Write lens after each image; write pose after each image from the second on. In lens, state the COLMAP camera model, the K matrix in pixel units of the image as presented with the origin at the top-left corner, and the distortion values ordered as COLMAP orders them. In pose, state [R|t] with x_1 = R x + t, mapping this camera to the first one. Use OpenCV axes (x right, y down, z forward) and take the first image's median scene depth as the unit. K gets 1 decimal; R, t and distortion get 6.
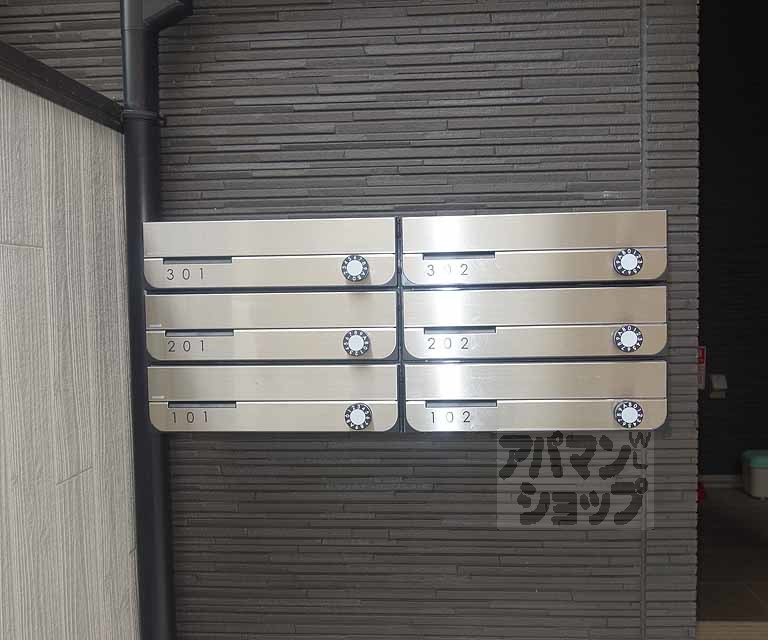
lens RADIAL K [[766.1, 0, 387.6], [0, 766.1, 323.4], [0, 0, 1]] dist [-0.016942, 0.000000]
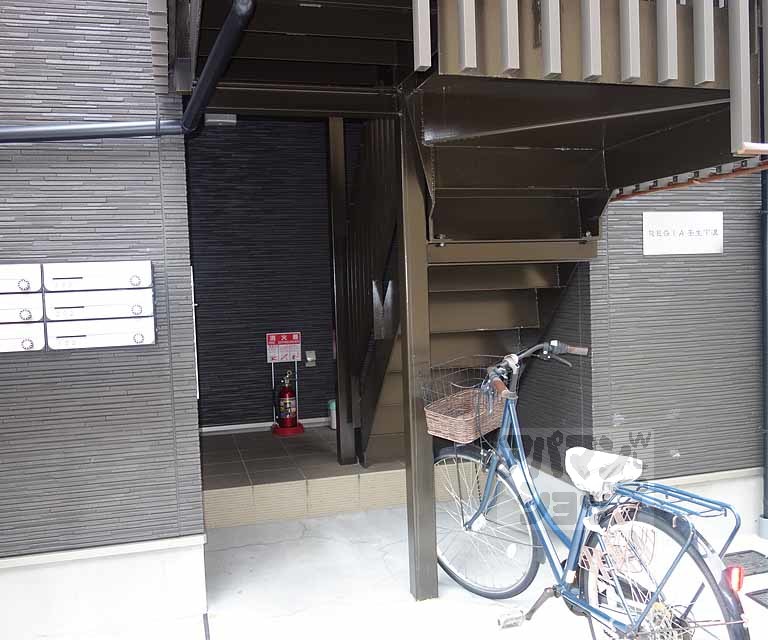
lens RADIAL K [[766.1, 0, 385.4], [0, 766.1, 320.1], [0, 0, 1]] dist [-0.016942, 0.000000]
pose [[0.937110, -0.034563, 0.347318, 0.150351], [0.041754, 0.999040, -0.013240, 0.096136], [-0.346527, 0.026909, 0.937654, -1.339969]]
